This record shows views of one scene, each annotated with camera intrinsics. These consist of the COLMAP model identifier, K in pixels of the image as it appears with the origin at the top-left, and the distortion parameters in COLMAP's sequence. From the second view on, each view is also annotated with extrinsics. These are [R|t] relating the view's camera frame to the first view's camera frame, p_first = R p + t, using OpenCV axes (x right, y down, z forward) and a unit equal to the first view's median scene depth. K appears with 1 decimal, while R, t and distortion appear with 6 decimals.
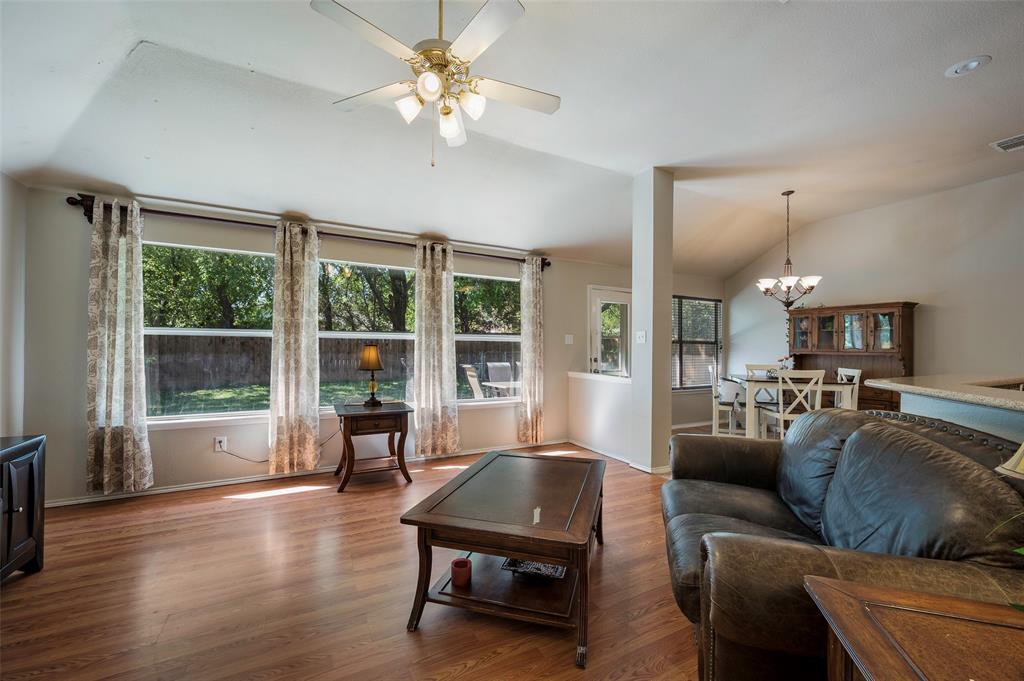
lens RADIAL K [[400.6, 0, 514.6], [0, 400.6, 345.7], [0, 0, 1]] dist [0.001458, 0.000093]
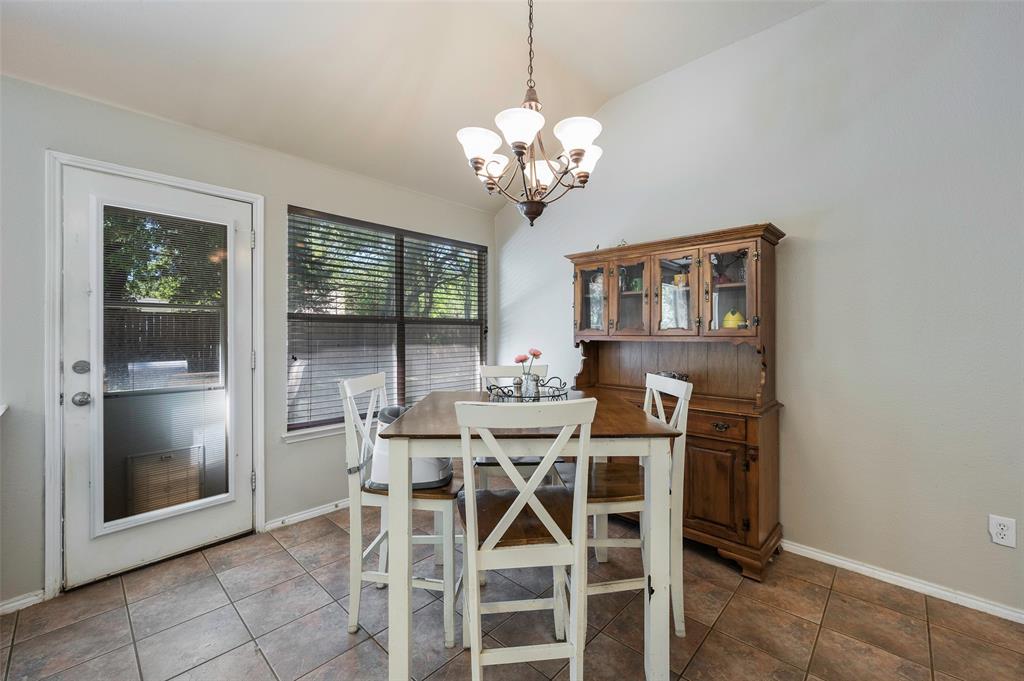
lens RADIAL K [[415.7, 0, 512.0], [0, 415.7, 340.5], [0, 0, 1]] dist [0.001506, -0.000033]
pose [[0.948849, -0.015571, 0.315345, 0.478962], [0.009597, 0.999744, 0.020489, 0.008895], [-0.315583, -0.016414, 0.948756, 0.562573]]
